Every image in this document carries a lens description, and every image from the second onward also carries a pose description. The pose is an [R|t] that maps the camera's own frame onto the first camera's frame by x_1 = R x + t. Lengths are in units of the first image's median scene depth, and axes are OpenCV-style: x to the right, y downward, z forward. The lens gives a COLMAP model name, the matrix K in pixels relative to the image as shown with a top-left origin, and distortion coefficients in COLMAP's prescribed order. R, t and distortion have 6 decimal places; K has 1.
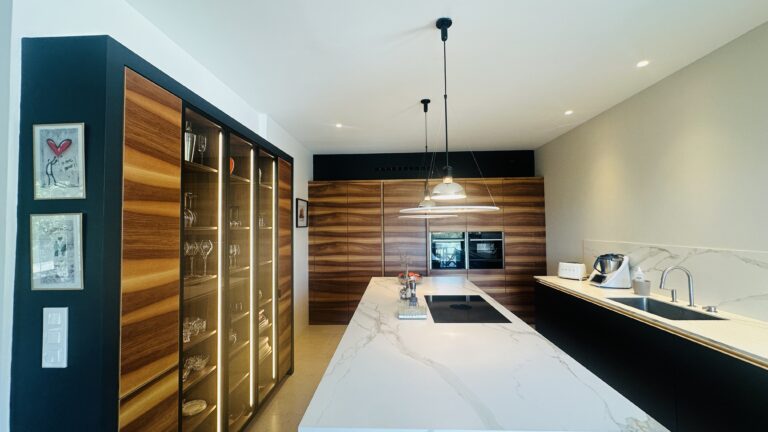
lens RADIAL K [[307.7, 0, 384.0], [0, 307.7, 216.0], [0, 0, 1]] dist [-0.000395, -0.000127]
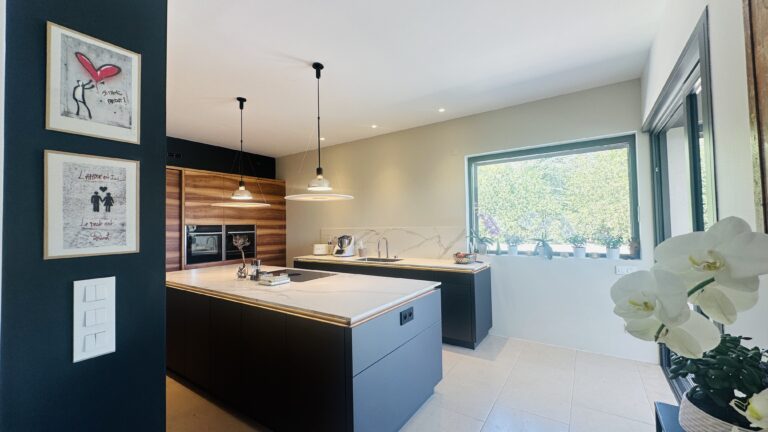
lens RADIAL K [[307.7, 0, 384.0], [0, 307.7, 216.0], [0, 0, 1]] dist [-0.000395, -0.000127]
pose [[0.525829, 0.028876, 0.850100, -0.541388], [-0.017420, 0.999580, -0.023179, 0.059532], [-0.850412, -0.002621, 0.526111, -0.003981]]
